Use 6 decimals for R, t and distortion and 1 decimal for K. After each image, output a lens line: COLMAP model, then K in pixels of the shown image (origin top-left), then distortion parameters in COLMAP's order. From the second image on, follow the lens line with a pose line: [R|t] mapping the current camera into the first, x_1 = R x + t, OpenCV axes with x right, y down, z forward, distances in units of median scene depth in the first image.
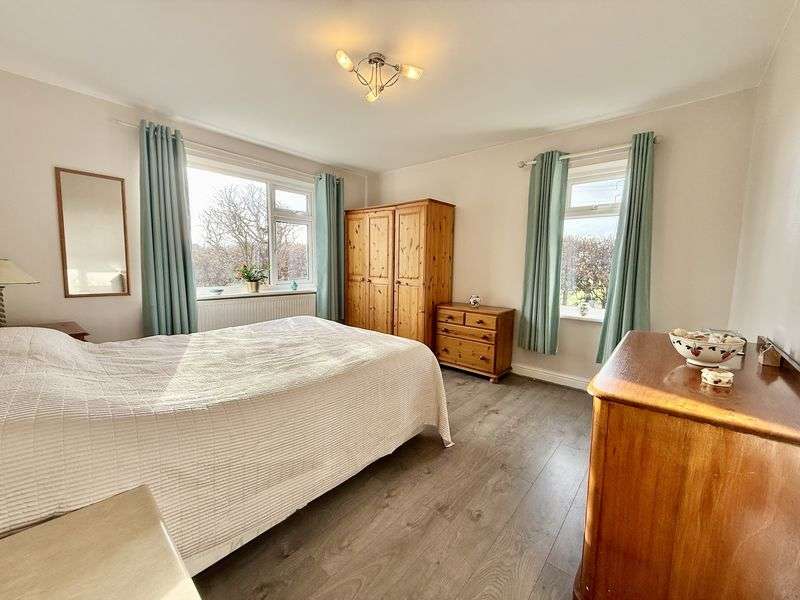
lens RADIAL K [[319.2, 0, 398.1], [0, 319.2, 297.6], [0, 0, 1]] dist [-0.000890, 0.000058]
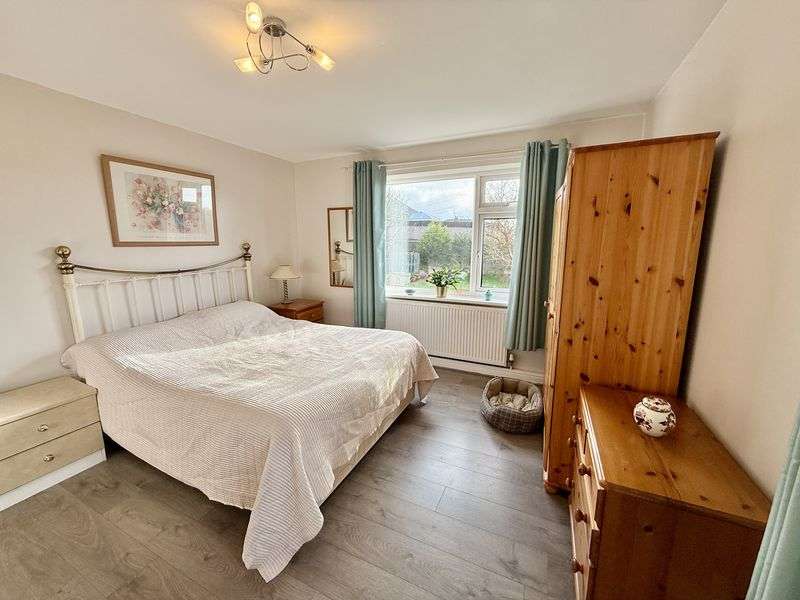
lens RADIAL K [[314.9, 0, 400.0], [0, 314.9, 300.0], [0, 0, 1]] dist [-0.000236, 0.000086]
pose [[0.277288, 0.155237, -0.948163, 0.462922], [-0.094520, 0.986481, 0.133869, -0.132219], [0.956126, 0.052500, 0.288212, 0.627367]]
